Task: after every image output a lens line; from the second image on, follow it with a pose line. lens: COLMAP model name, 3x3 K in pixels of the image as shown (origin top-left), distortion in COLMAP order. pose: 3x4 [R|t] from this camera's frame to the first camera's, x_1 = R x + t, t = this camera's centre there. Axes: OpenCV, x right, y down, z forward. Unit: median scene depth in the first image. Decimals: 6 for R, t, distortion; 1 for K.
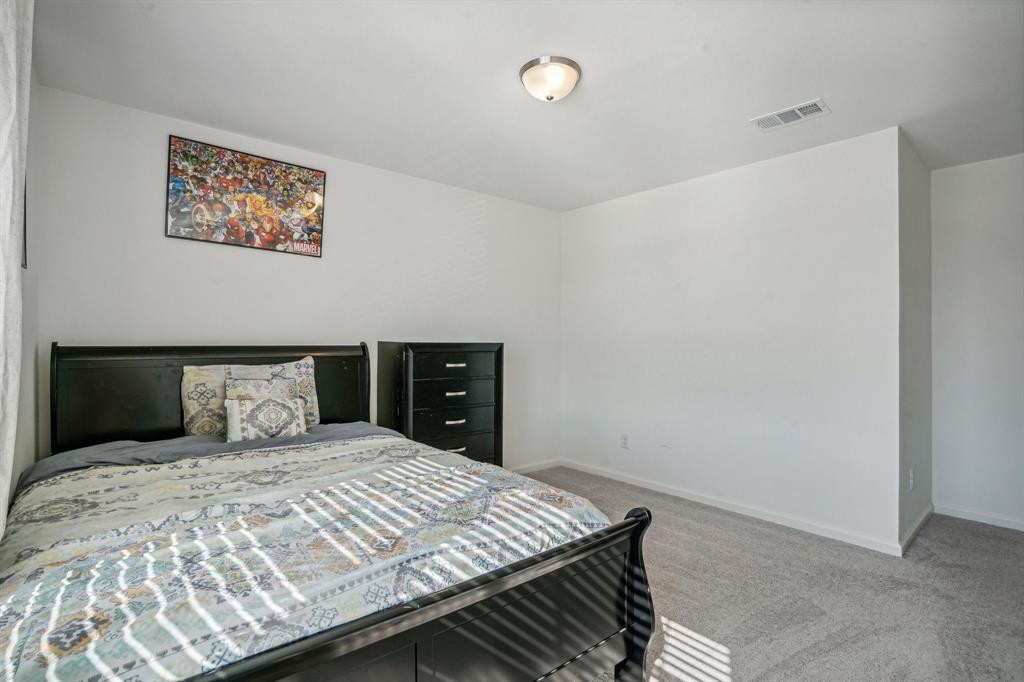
lens RADIAL K [[489.2, 0, 508.8], [0, 489.2, 345.7], [0, 0, 1]] dist [-0.051262, 0.024148]
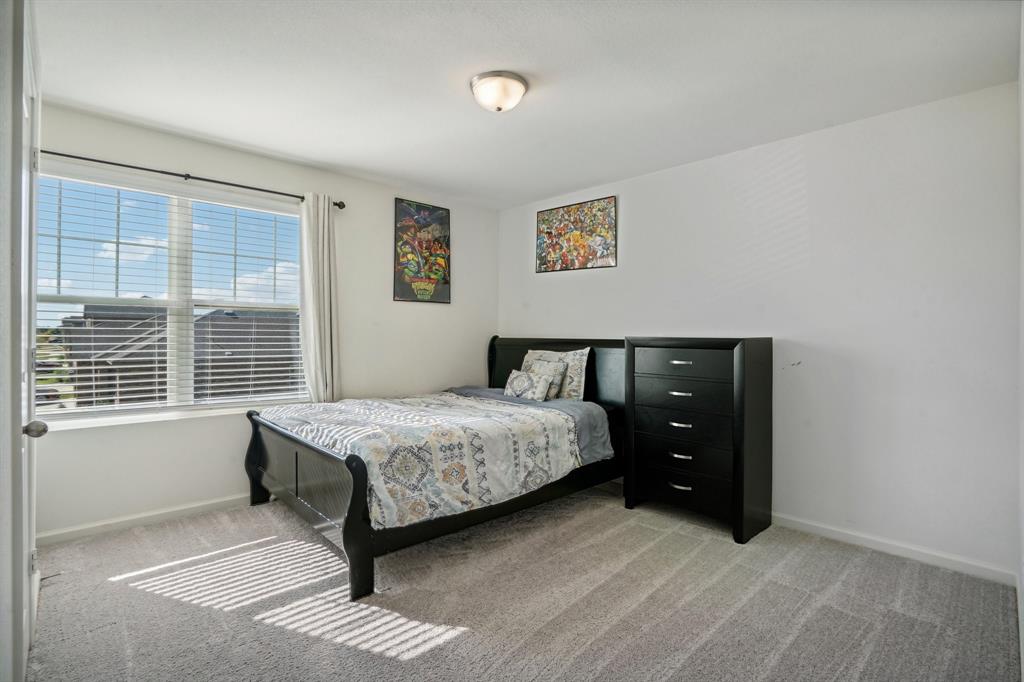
lens RADIAL K [[489.2, 0, 508.8], [0, 489.2, 345.7], [0, 0, 1]] dist [-0.051262, 0.024148]
pose [[0.056657, 0.019041, -0.998212, 0.904473], [-0.013974, 0.999735, 0.018277, -0.002959], [0.998296, 0.012914, 0.056908, 0.736448]]
